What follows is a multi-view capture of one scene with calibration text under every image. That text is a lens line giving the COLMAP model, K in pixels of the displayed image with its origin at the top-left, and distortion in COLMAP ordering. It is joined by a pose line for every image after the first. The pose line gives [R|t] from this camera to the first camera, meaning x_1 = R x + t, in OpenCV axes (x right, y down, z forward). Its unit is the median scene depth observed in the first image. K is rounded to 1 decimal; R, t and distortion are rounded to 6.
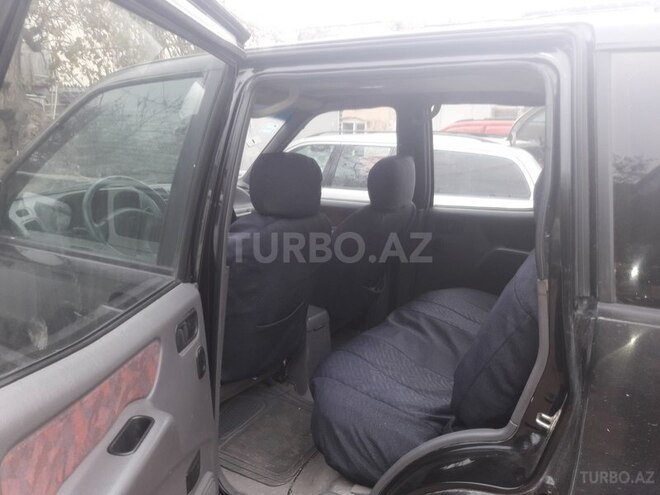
lens RADIAL K [[538.5, 0, 330.0], [0, 538.5, 247.5], [0, 0, 1]] dist [-0.002532, -0.001700]
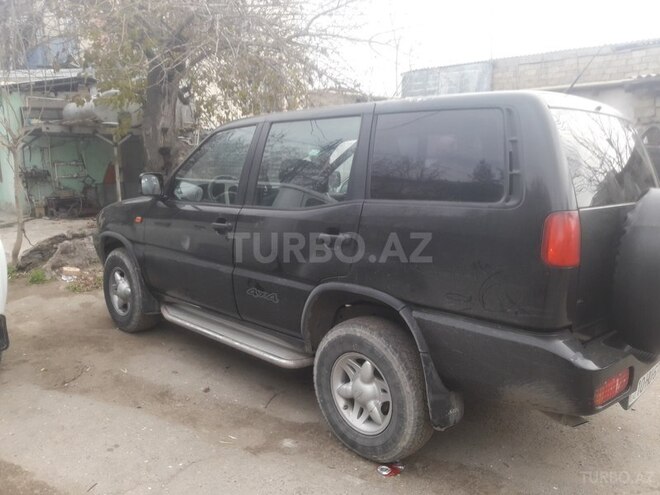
lens RADIAL K [[540.7, 0, 330.0], [0, 540.7, 247.5], [0, 0, 1]] dist [0.134077, -0.305299]
pose [[0.974788, 0.015937, -0.222563, 0.119162], [-0.030848, 0.997493, -0.063683, 0.069162], [0.220990, 0.068943, 0.972836, -0.233843]]
